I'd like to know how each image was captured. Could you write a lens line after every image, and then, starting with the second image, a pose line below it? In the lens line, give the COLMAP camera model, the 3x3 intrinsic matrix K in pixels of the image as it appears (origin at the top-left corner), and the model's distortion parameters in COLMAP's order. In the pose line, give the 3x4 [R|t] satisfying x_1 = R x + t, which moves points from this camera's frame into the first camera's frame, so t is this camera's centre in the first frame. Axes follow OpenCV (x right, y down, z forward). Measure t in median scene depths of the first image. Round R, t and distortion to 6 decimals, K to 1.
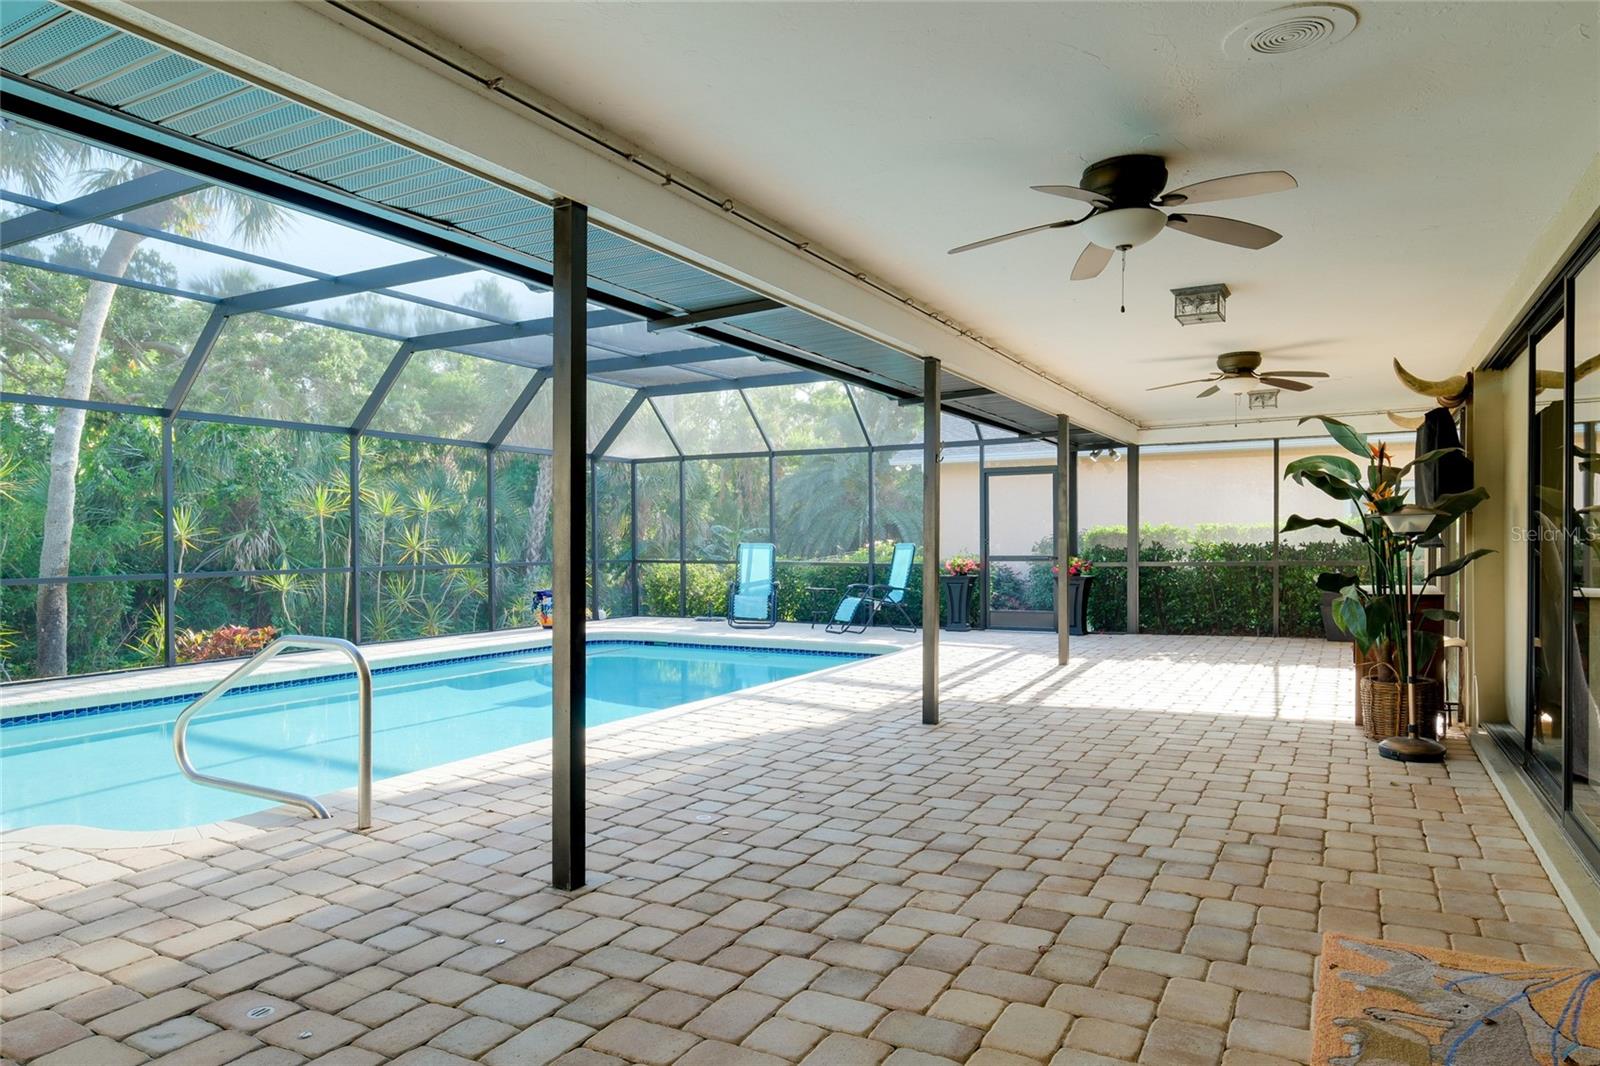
lens RADIAL K [[1000.8, 0, 830.2], [0, 1000.8, 557.1], [0, 0, 1]] dist [0.003096, -0.001679]
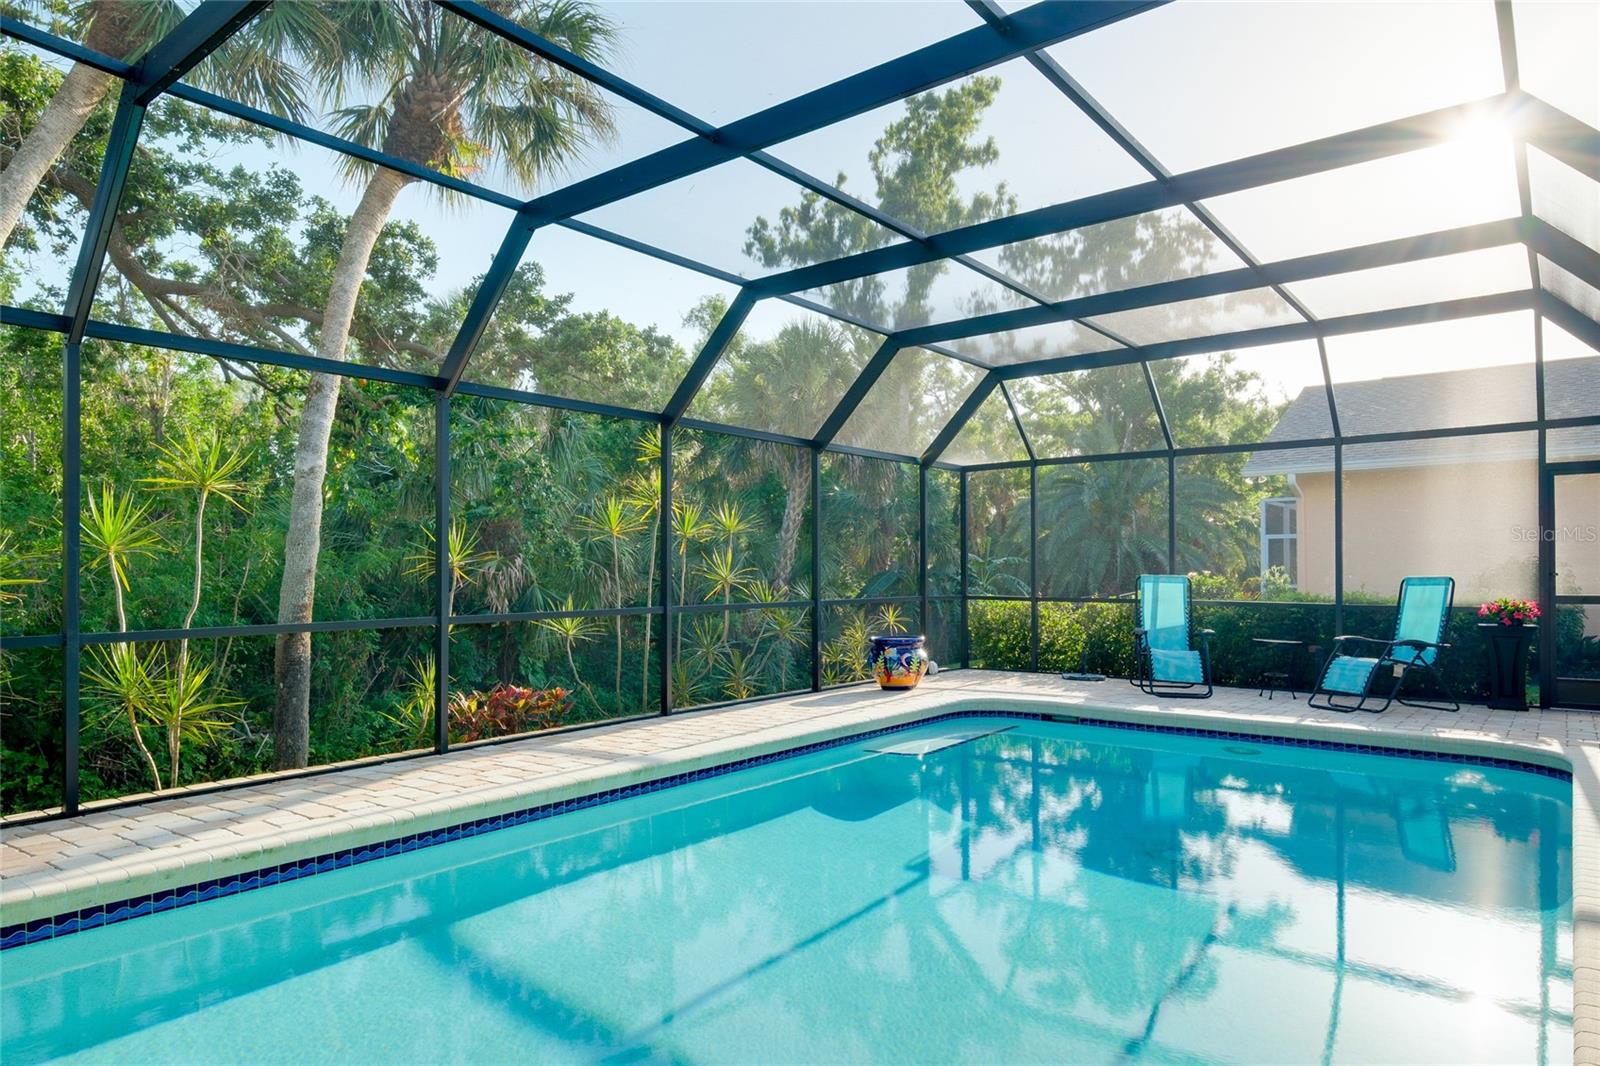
lens RADIAL K [[970.4, 0, 807.1], [0, 970.4, 566.3], [0, 0, 1]] dist [0.002340, -0.001320]
pose [[0.983561, 0.002564, -0.180559, -0.250705], [-0.006404, 0.999765, -0.020687, -0.005238], [0.180463, 0.021504, 0.983347, 0.332684]]
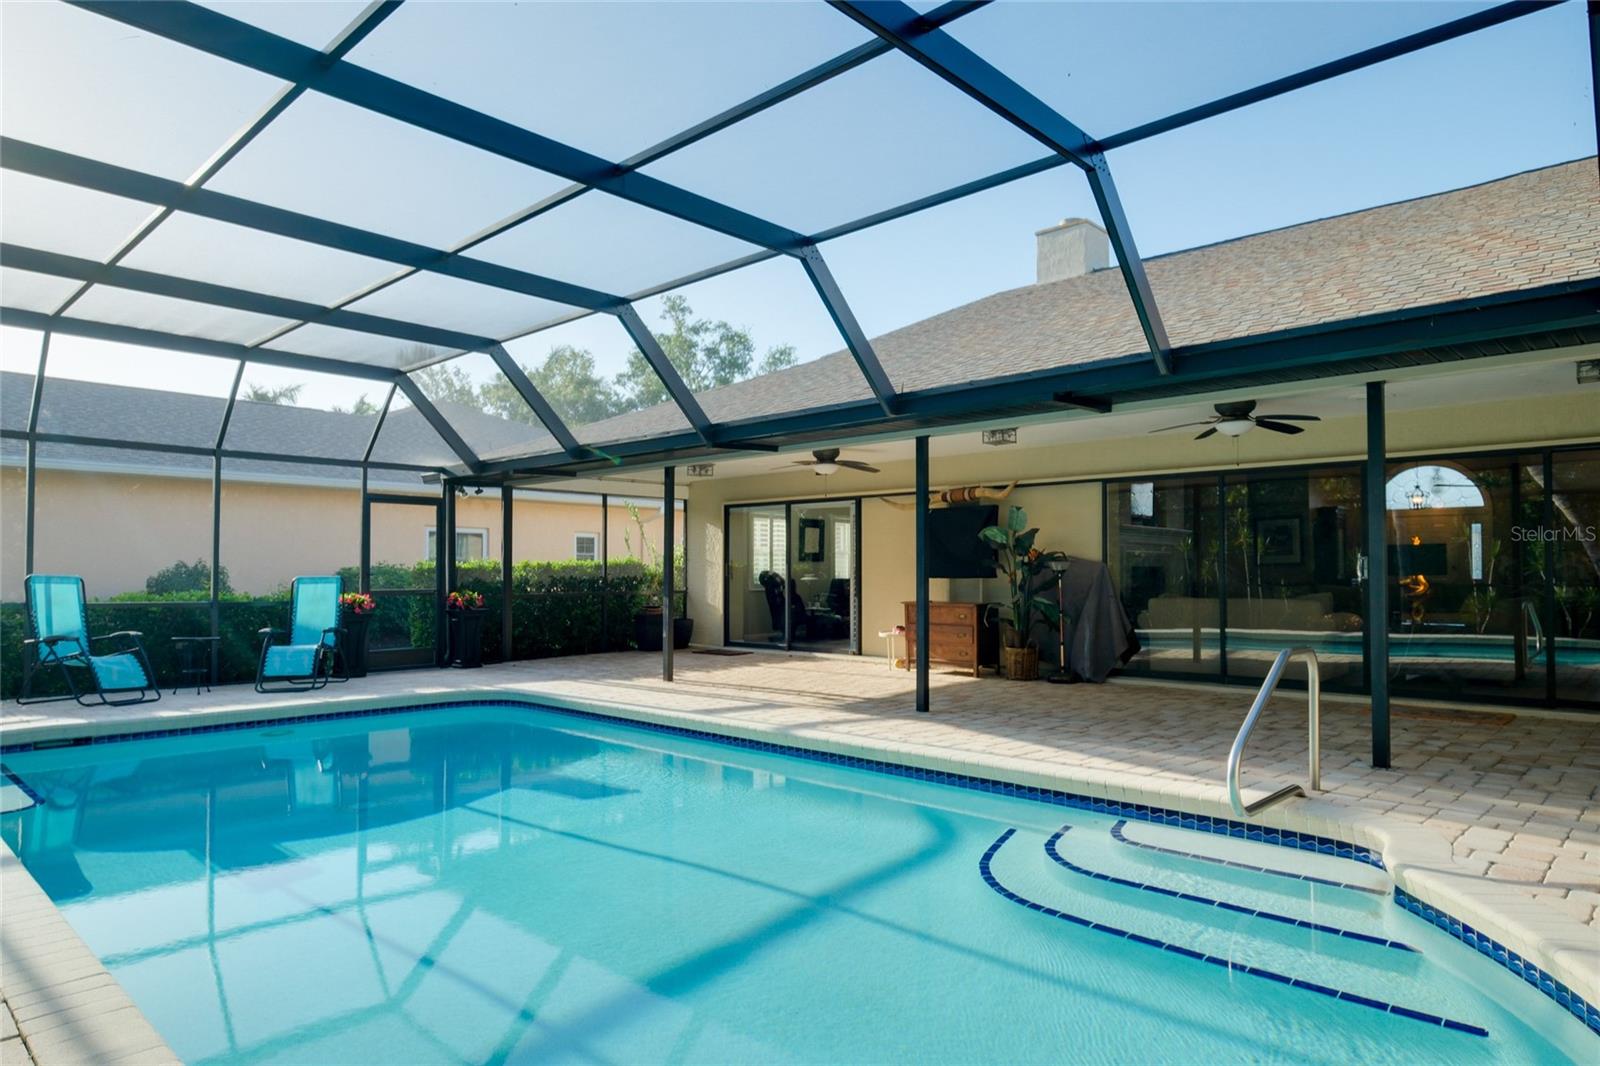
lens RADIAL K [[949.5, 0, 800.0], [0, 949.5, 533.0], [0, 0, 1]] dist [0.000779, 0.001138]
pose [[0.258308, 0.048982, 0.964820, -0.675079], [0.014185, 0.998414, -0.054485, -0.000967], [-0.965959, 0.027760, 0.257203, 0.480217]]
